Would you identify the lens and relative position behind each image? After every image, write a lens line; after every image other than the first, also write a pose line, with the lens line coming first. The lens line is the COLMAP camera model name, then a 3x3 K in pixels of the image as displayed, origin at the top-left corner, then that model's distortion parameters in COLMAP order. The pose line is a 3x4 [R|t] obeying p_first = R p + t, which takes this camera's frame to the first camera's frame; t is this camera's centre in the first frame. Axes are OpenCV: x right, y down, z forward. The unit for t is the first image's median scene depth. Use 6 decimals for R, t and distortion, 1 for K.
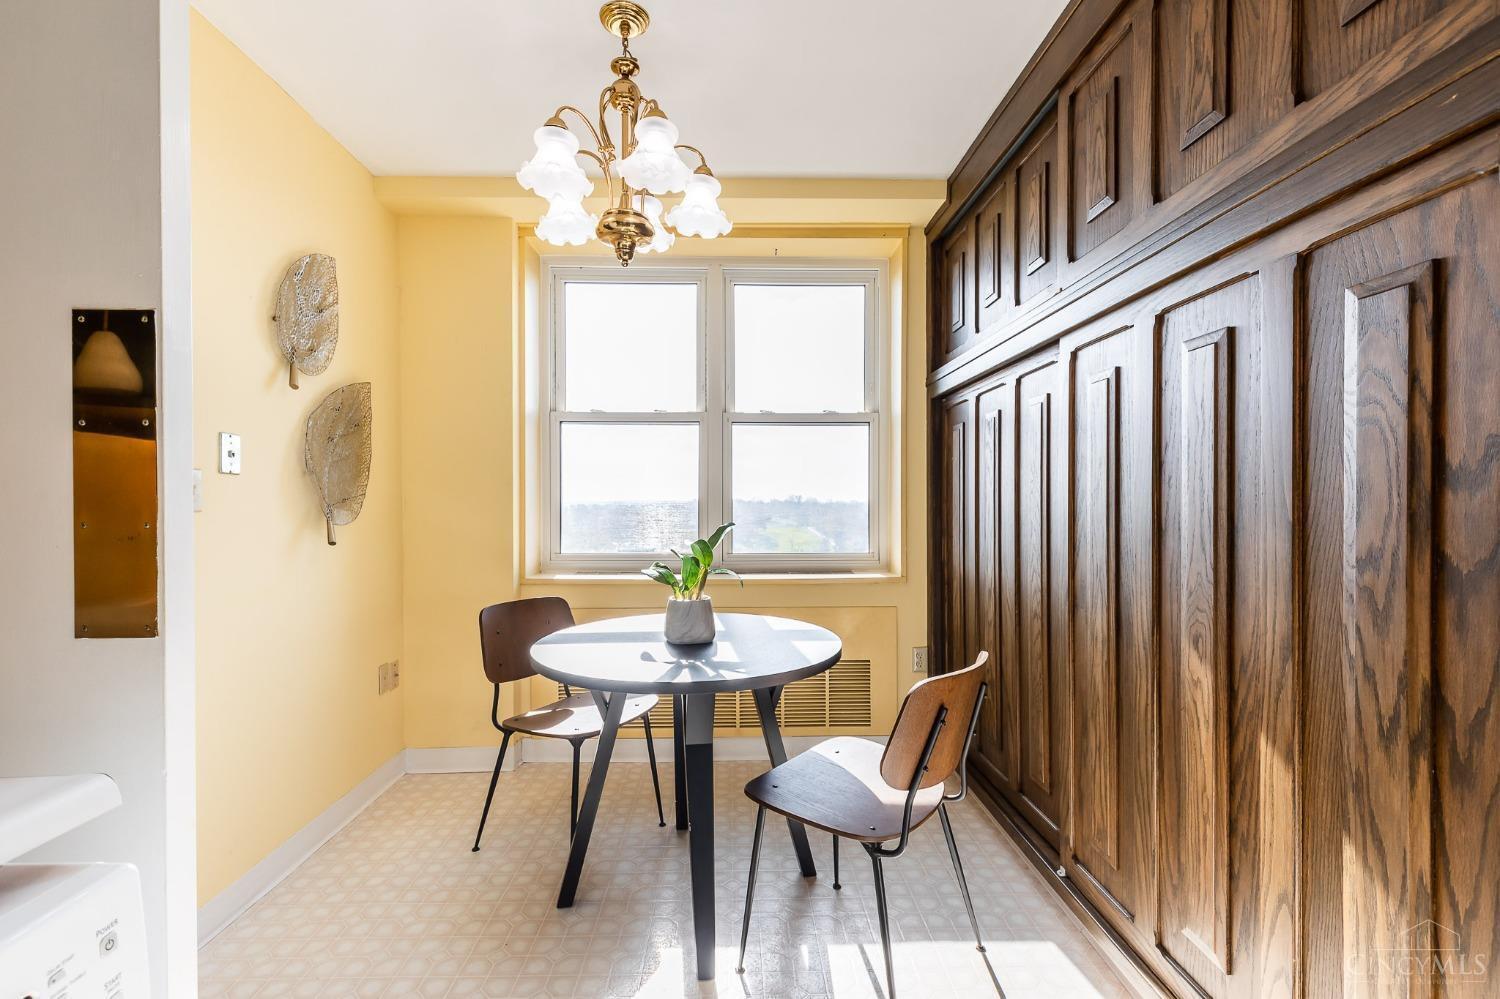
lens RADIAL K [[680.5, 0, 754.1], [0, 680.5, 502.4], [0, 0, 1]] dist [0.001650, -0.000354]
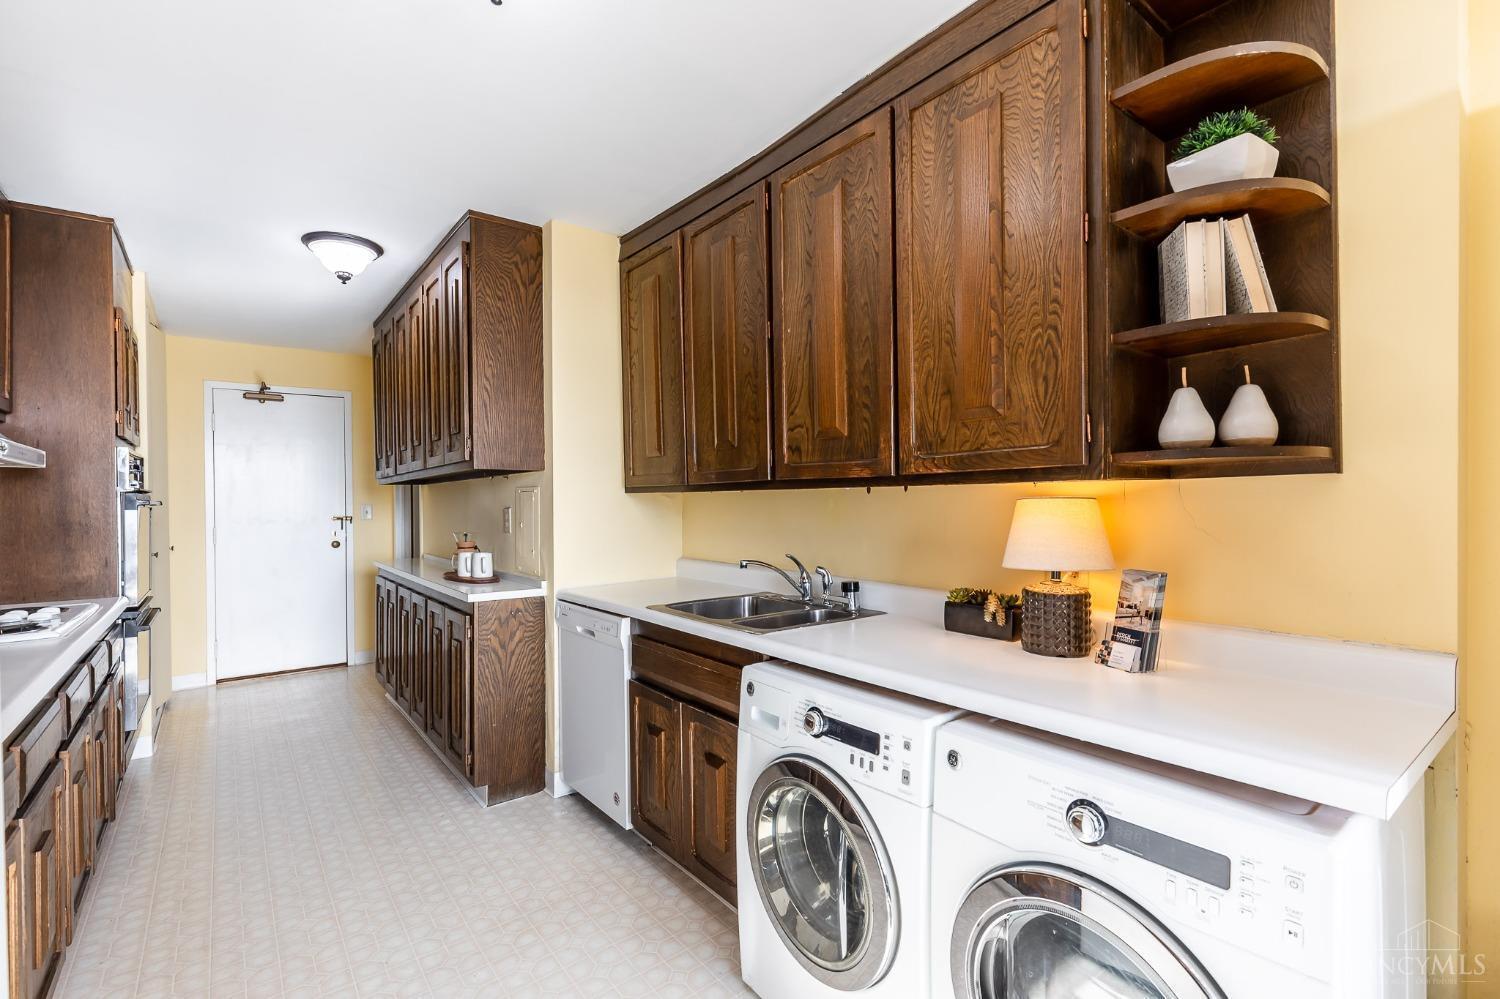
lens RADIAL K [[680.5, 0, 734.3], [0, 680.5, 501.6], [0, 0, 1]] dist [0.001650, -0.000354]
pose [[-0.815609, 0.007578, -0.578554, 0.184822], [0.006543, 0.999971, 0.003873, -0.049829], [0.578566, -0.000626, -0.815635, 1.792514]]
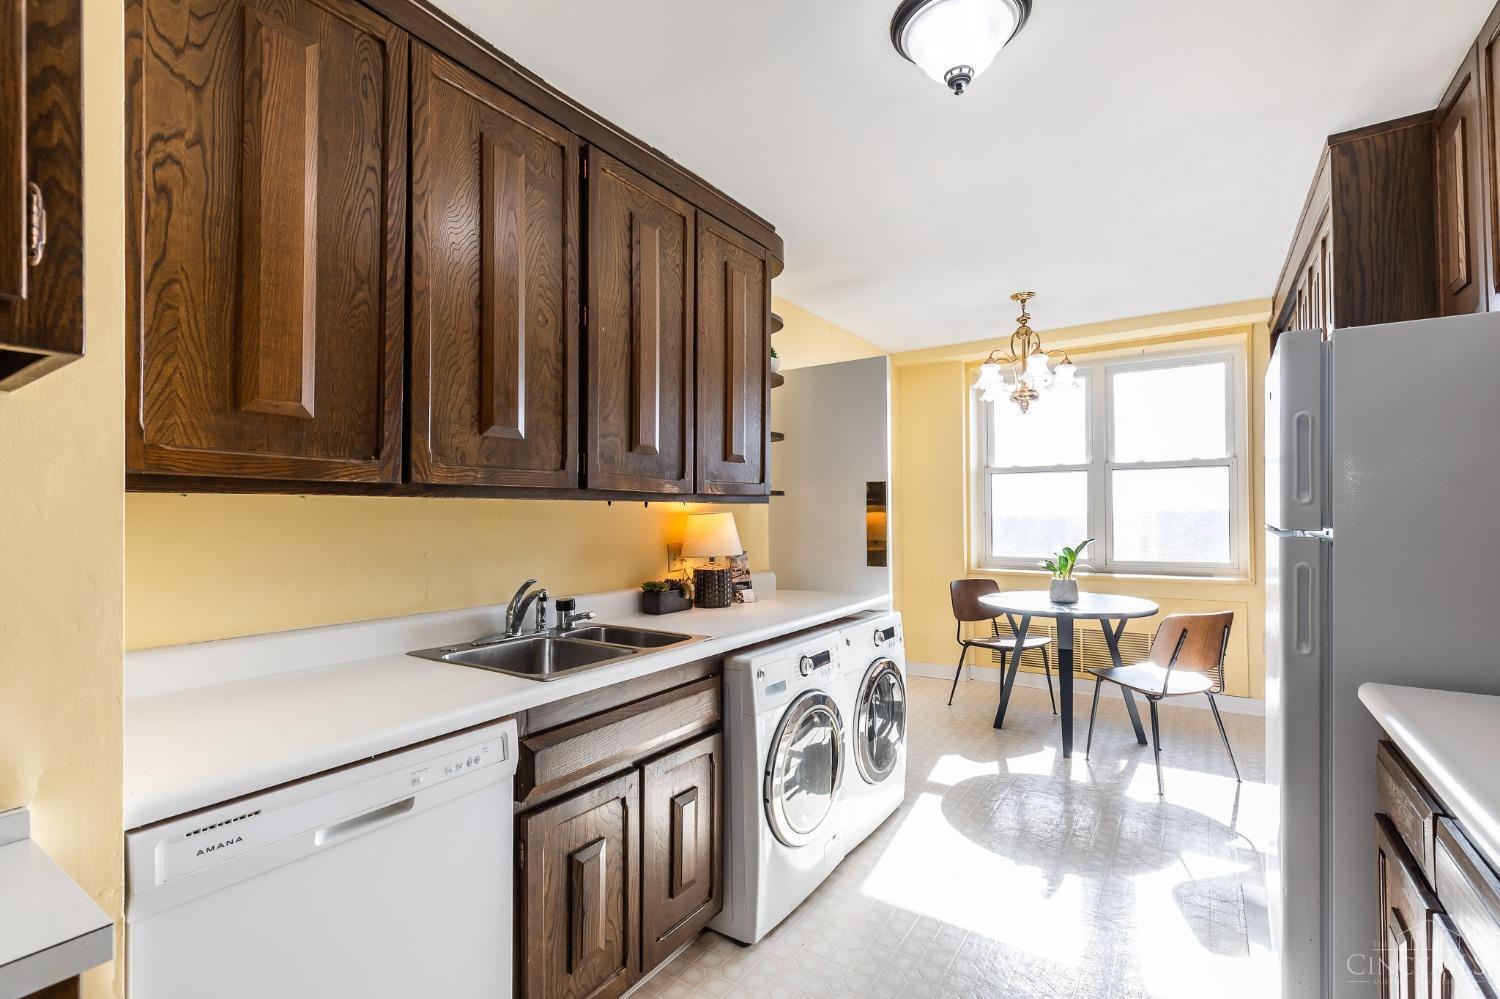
lens RADIAL K [[680.5, 0, 741.5], [0, 680.5, 504.9], [0, 0, 1]] dist [0.001650, -0.000354]
pose [[0.811774, -0.011524, -0.583858, 0.272297], [0.002802, 0.999871, -0.015839, -0.034310], [0.583965, 0.011222, 0.811701, -1.011247]]
